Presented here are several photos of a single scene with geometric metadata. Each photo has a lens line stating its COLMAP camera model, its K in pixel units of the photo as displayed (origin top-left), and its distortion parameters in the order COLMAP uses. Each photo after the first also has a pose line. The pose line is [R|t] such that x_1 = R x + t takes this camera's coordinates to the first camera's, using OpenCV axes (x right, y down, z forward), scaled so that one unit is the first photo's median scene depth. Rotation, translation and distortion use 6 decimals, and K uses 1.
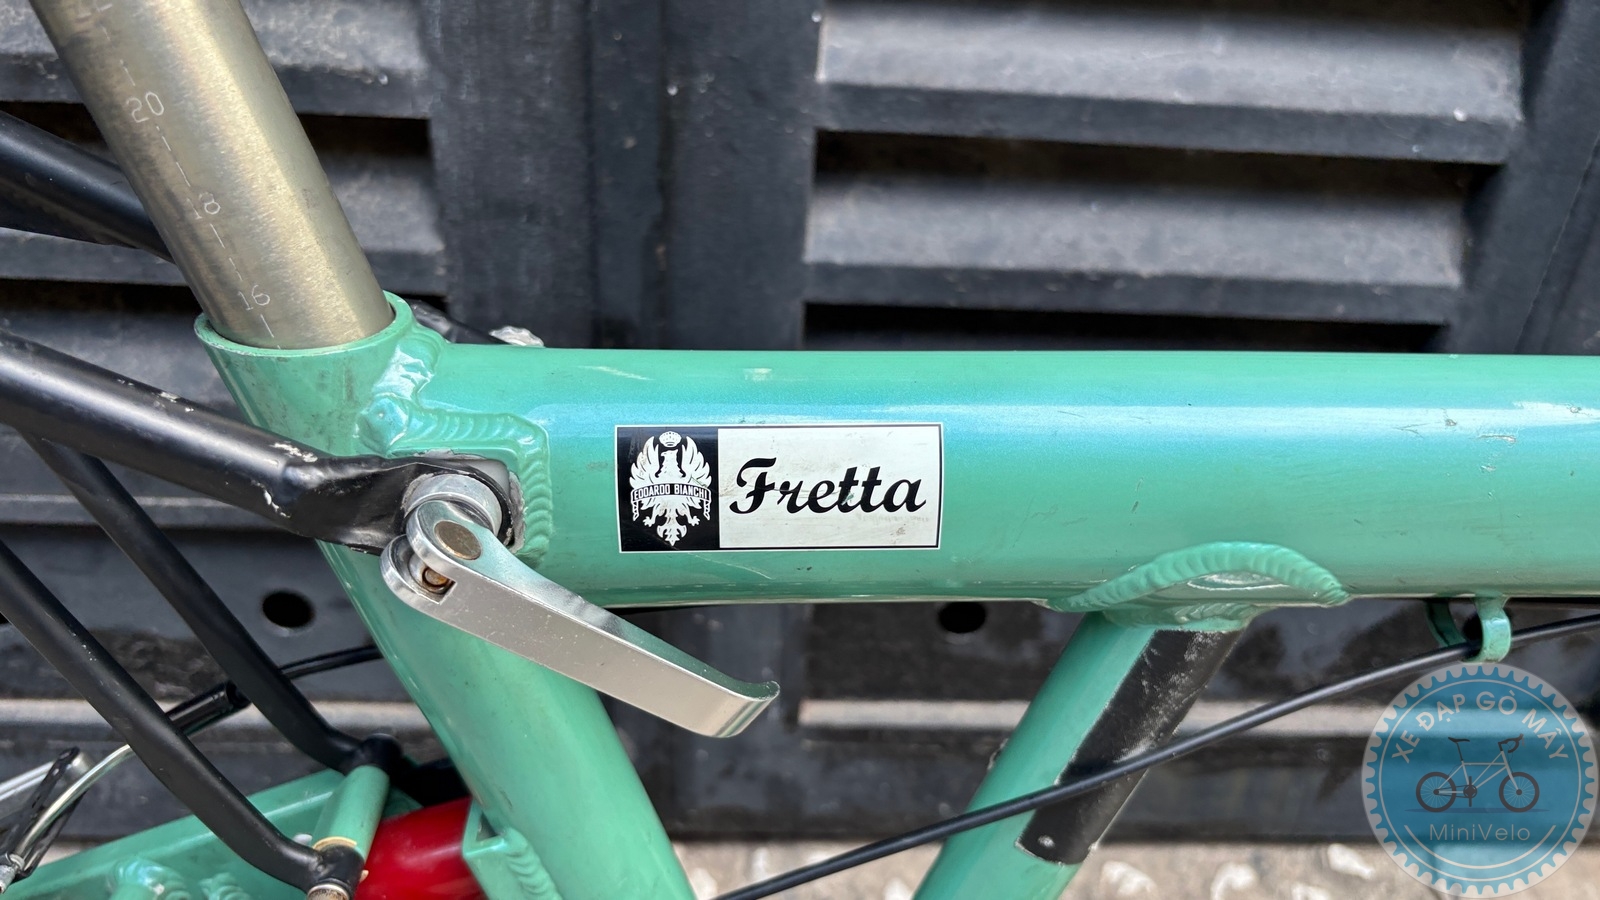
lens RADIAL K [[1249.9, 0, 803.4], [0, 1249.9, 424.2], [0, 0, 1]] dist [-0.012467, 0.007664]
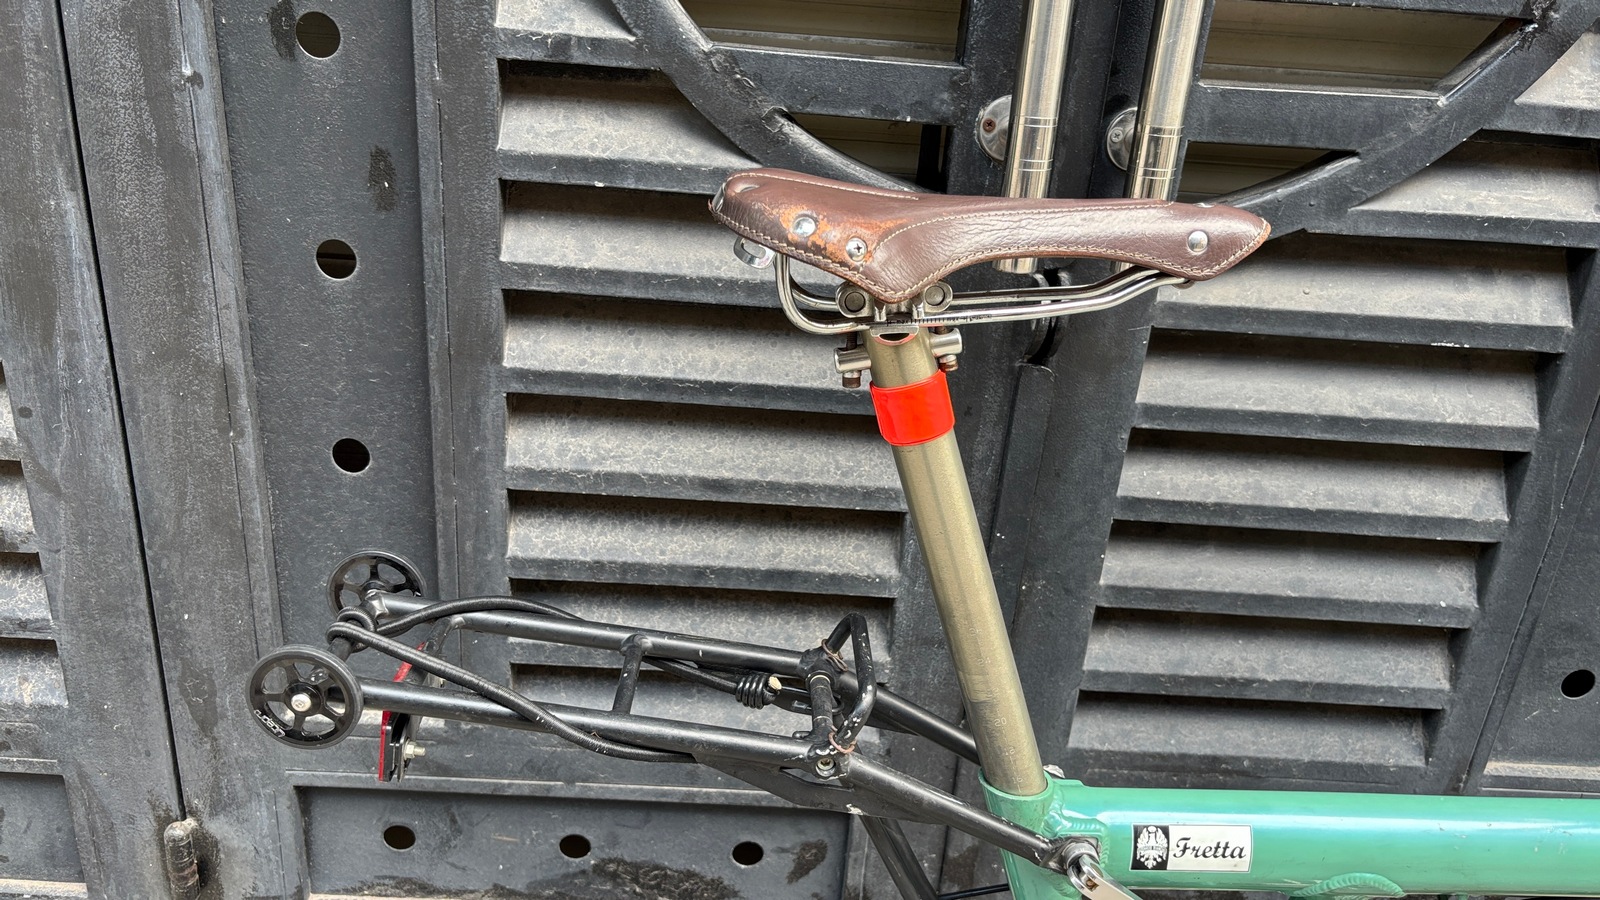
lens RADIAL K [[1175.9, 0, 791.6], [0, 1175.9, 446.5], [0, 0, 1]] dist [0.048928, -0.069544]
pose [[0.999358, 0.019071, -0.030341, -0.412691], [-0.023308, 0.989000, -0.146068, -0.207930], [0.027221, 0.146682, 0.988809, -0.846204]]
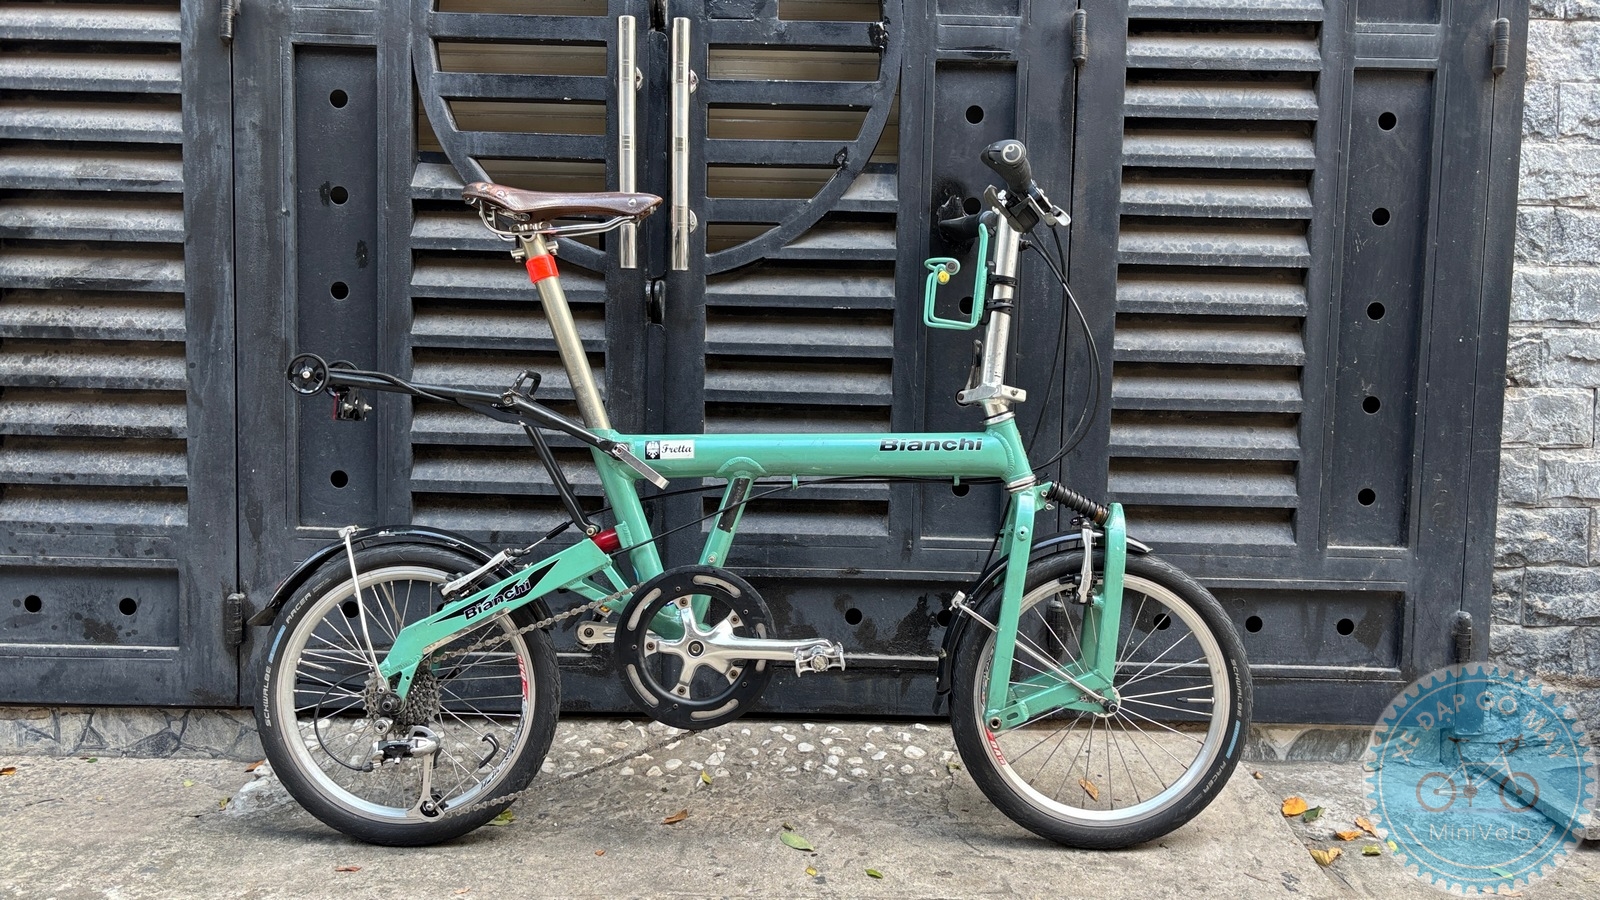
lens RADIAL K [[1177.6, 0, 799.2], [0, 1177.6, 457.8], [0, 0, 1]] dist [0.031864, -0.039806]
pose [[0.998523, -0.040713, -0.035963, 0.446543], [0.019898, 0.890141, -0.455251, 1.480491], [0.050546, 0.453863, 0.889637, -2.258159]]
